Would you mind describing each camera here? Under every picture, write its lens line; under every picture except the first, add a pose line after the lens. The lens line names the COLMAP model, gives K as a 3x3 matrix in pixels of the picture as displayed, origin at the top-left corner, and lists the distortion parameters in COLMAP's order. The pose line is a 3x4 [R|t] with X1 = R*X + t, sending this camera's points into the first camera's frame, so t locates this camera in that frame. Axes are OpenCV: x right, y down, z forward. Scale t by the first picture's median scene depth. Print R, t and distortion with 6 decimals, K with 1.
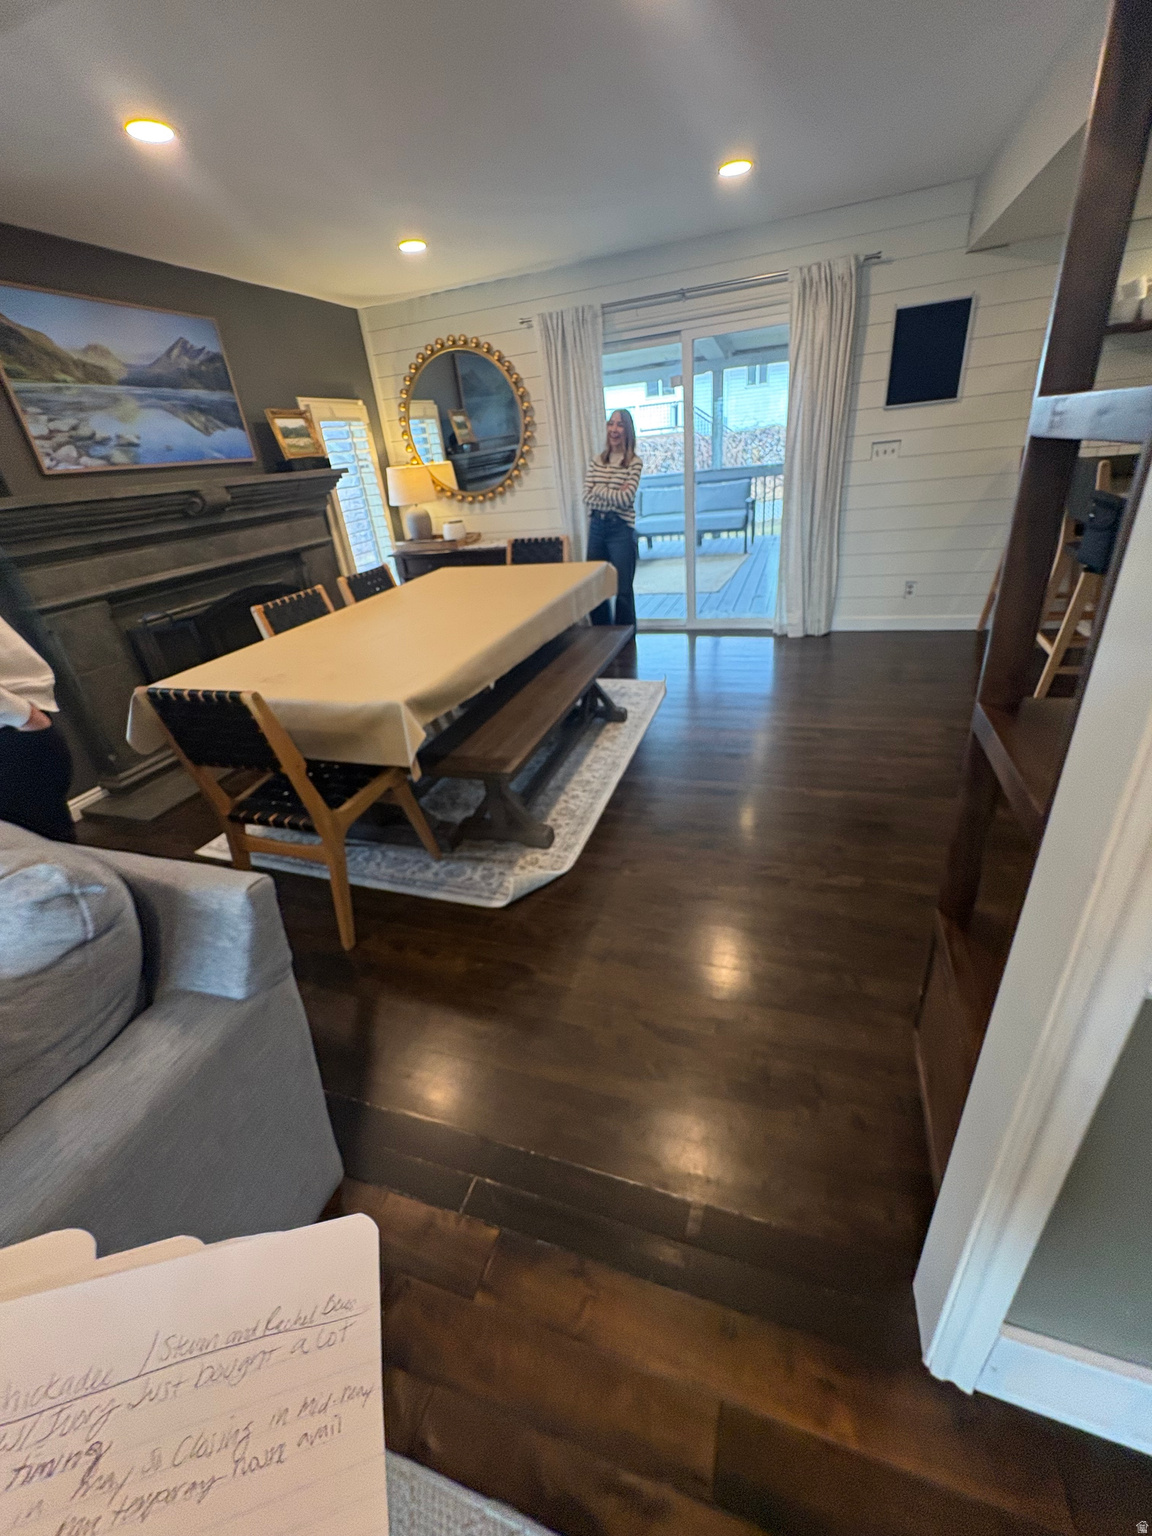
lens RADIAL K [[617.7, 0, 575.9], [0, 617.7, 764.6], [0, 0, 1]] dist [0.002526, -0.000397]
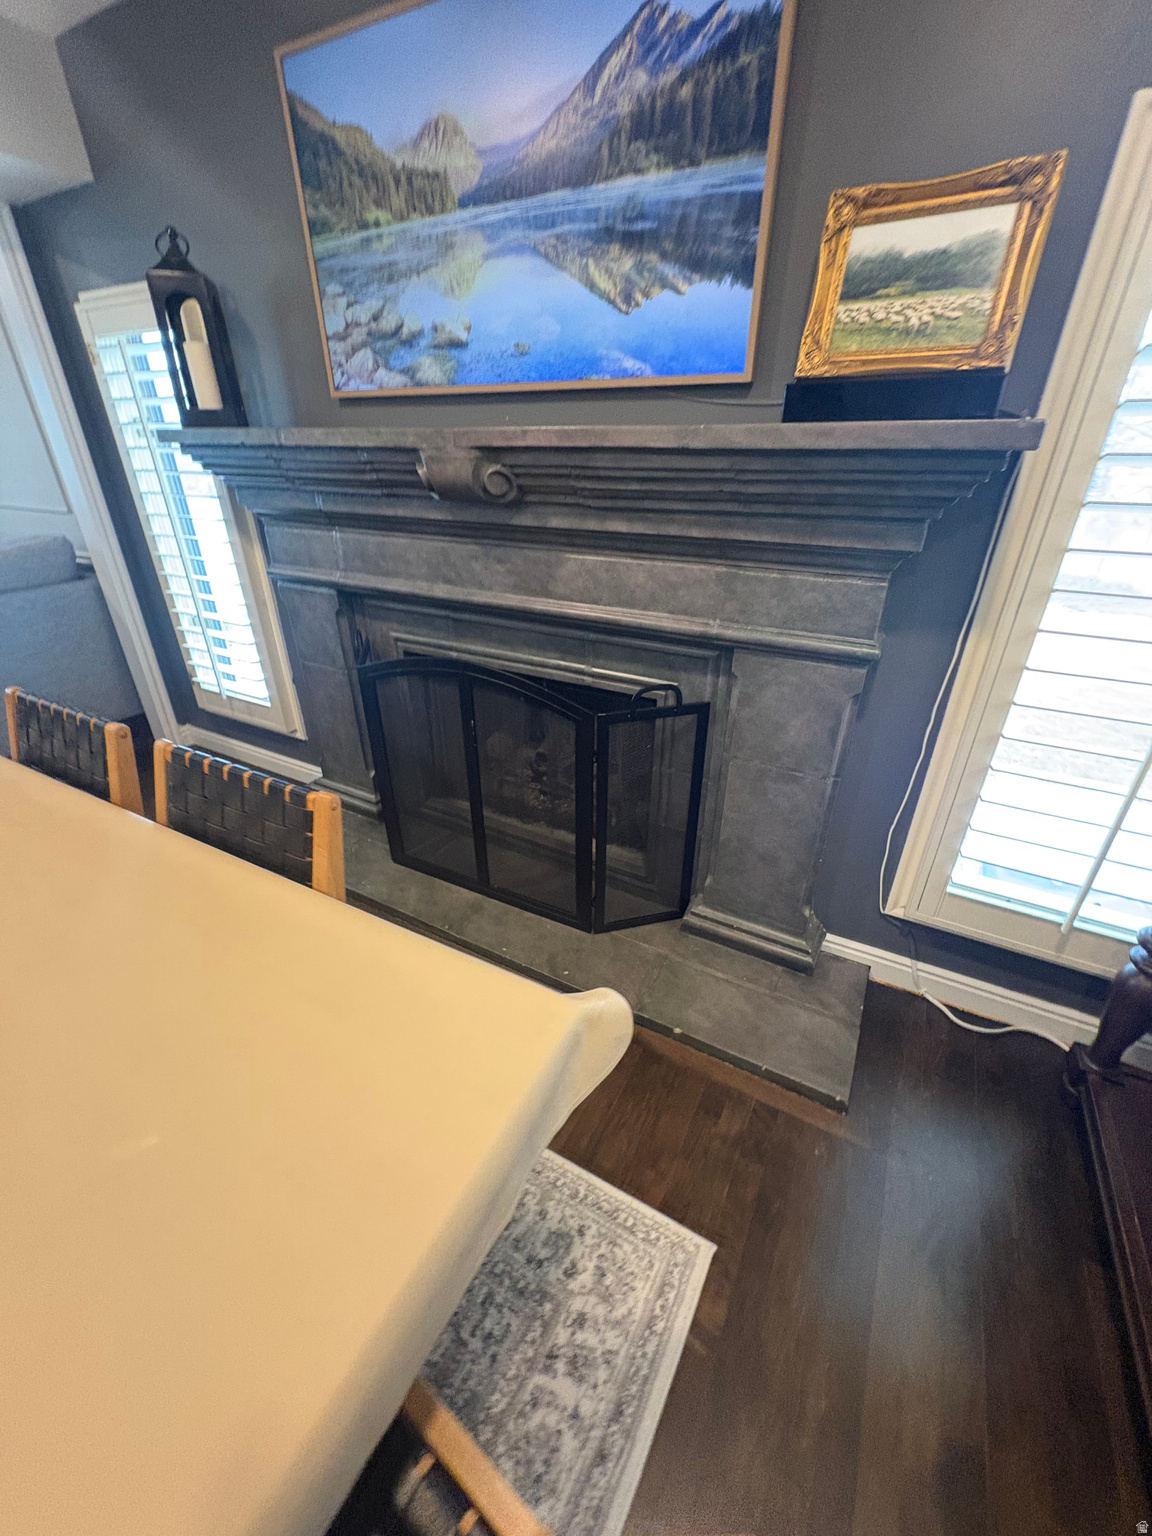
lens RADIAL K [[617.7, 0, 575.2], [0, 617.7, 768.0], [0, 0, 1]] dist [0.002526, -0.000397]
pose [[-0.158414, 0.552082, -0.818603, -0.123431], [-0.431424, 0.707039, 0.560329, -0.620645], [0.888132, 0.441929, 0.126176, 1.222401]]
